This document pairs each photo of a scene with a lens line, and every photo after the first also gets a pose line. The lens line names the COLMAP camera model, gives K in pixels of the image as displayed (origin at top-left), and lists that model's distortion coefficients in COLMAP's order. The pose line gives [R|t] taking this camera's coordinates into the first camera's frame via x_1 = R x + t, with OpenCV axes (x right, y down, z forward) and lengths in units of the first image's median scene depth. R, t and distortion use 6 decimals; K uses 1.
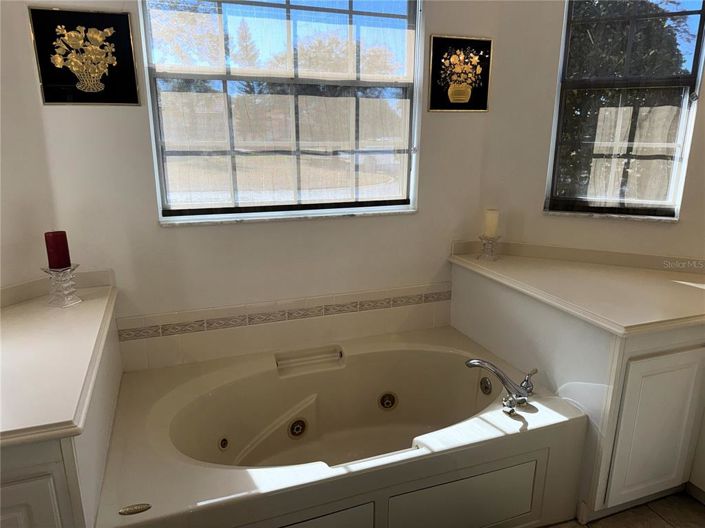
lens RADIAL K [[496.4, 0, 352.5], [0, 496.4, 266.7], [0, 0, 1]] dist [0.052842, -0.056568]
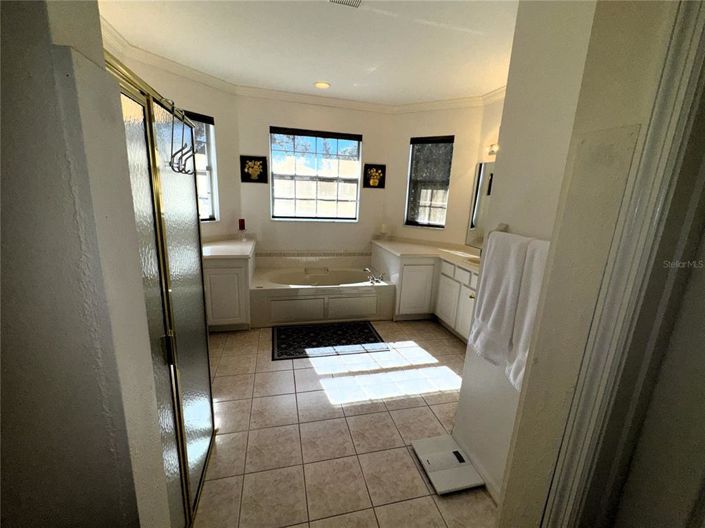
lens RADIAL K [[284.7, 0, 350.0], [0, 284.7, 260.2], [0, 0, 1]] dist [-0.004553, -0.000076]
pose [[0.992792, 0.064534, -0.100996, 0.278062], [-0.068195, 0.997119, -0.033222, 0.172358], [0.098561, 0.039870, 0.994332, -0.656046]]
